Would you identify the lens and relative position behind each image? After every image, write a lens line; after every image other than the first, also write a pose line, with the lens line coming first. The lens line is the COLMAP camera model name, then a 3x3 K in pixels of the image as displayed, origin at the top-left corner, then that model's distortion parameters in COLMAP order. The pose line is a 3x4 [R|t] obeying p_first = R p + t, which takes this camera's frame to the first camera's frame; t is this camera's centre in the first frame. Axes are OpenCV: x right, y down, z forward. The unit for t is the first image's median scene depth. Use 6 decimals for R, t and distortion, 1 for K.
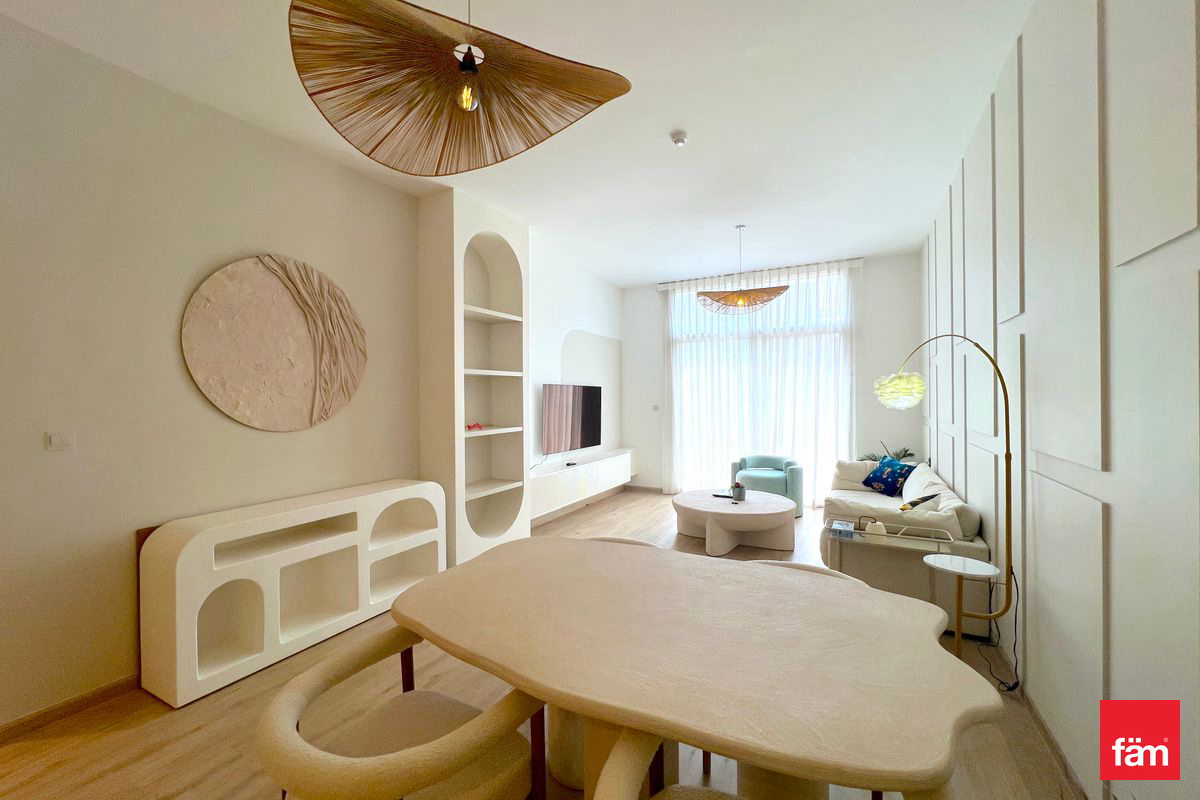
lens RADIAL K [[482.3, 0, 594.4], [0, 482.3, 398.6], [0, 0, 1]] dist [0.005798, -0.000644]
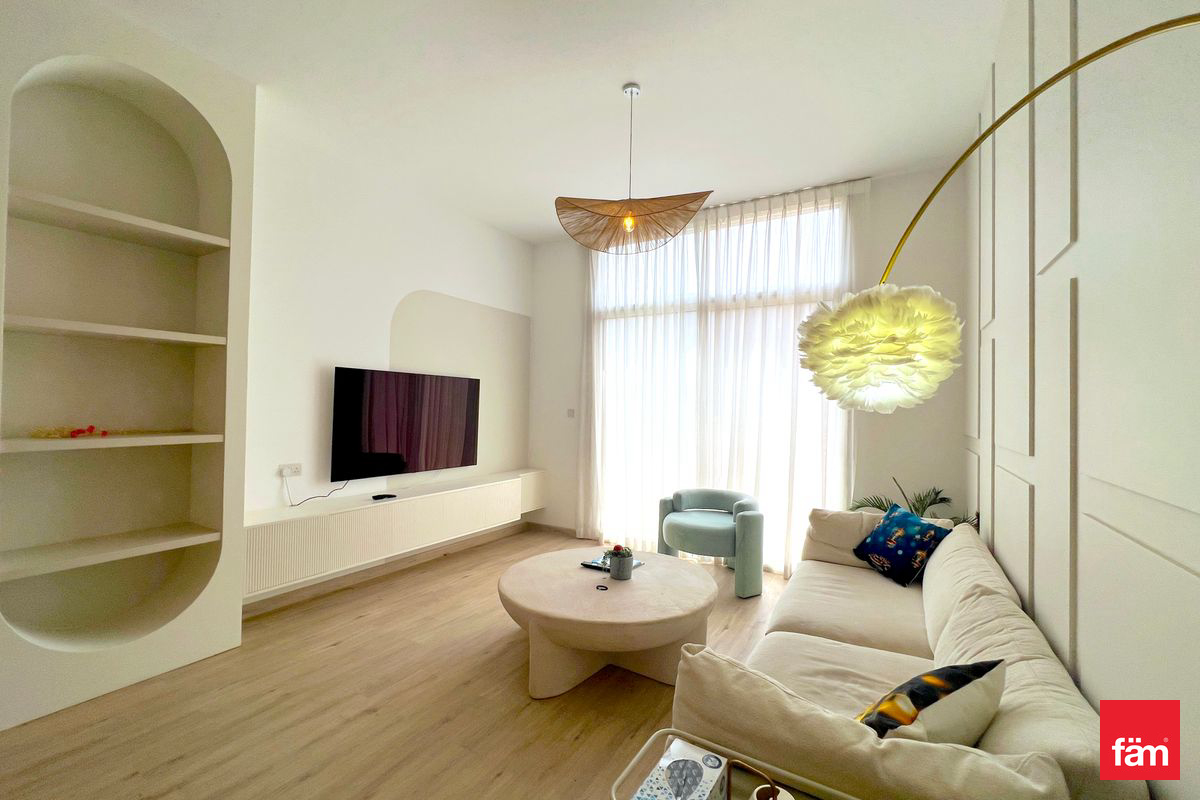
lens RADIAL K [[482.3, 0, 606.3], [0, 482.3, 400.4], [0, 0, 1]] dist [0.005798, -0.000644]
pose [[0.998255, 0.024826, -0.053577, 0.290199], [-0.025743, 0.999533, -0.016490, 0.014863], [0.053143, 0.017840, 0.998428, 0.414590]]
